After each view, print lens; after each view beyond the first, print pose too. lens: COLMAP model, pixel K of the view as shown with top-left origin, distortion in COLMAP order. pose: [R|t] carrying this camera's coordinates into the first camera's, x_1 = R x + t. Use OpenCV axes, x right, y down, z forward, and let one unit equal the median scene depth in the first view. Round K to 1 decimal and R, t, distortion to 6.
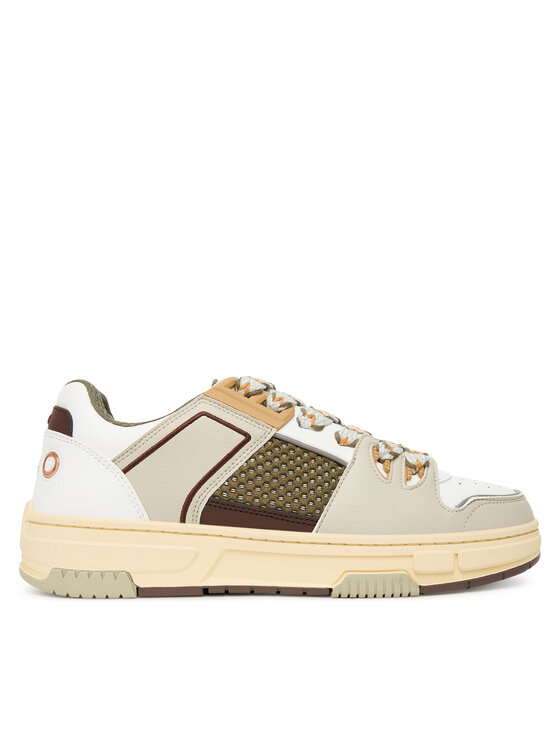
lens RADIAL K [[841.7, 0, 278.8], [0, 841.7, 374.0], [0, 0, 1]] dist [-0.181004, 0.000000]
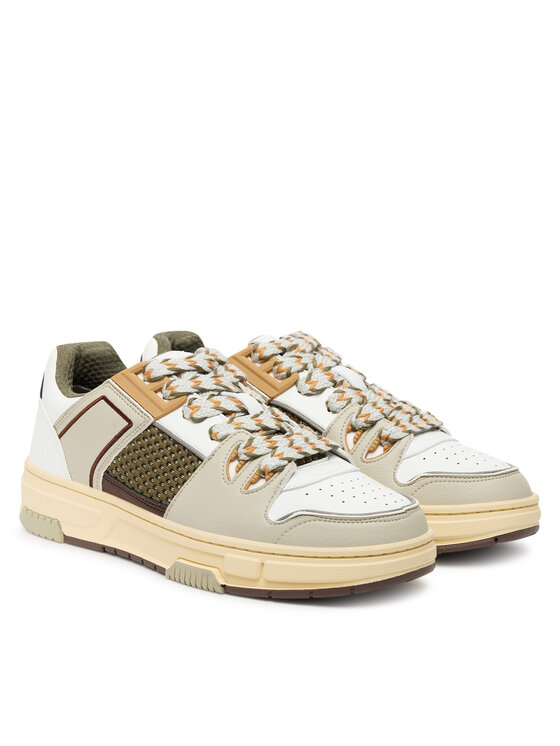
lens RADIAL K [[1976.3, 0, 279.3], [0, 1976.3, 373.0], [0, 0, 1]] dist [-0.533024, 0.000000]
pose [[0.713804, 0.135544, -0.687104, 1.886437], [0.060637, 0.965447, 0.253446, -0.638232], [0.697716, -0.222575, 0.680921, -0.620535]]
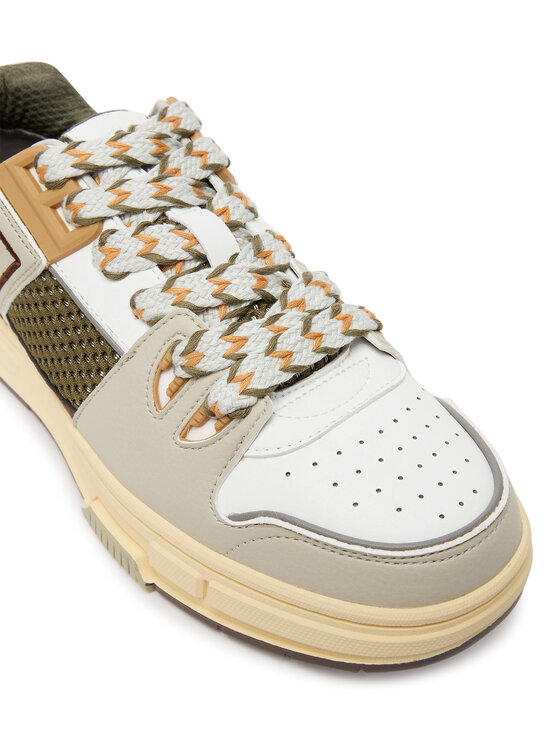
lens RADIAL K [[930.5, 0, 278.7], [0, 930.5, 368.6], [0, 0, 1]] dist [-0.061718, 0.000000]
pose [[0.584821, 0.480256, -0.653711, 0.586238], [0.120750, 0.745373, 0.655621, -0.305751], [0.802124, -0.462357, 0.377919, 0.856543]]
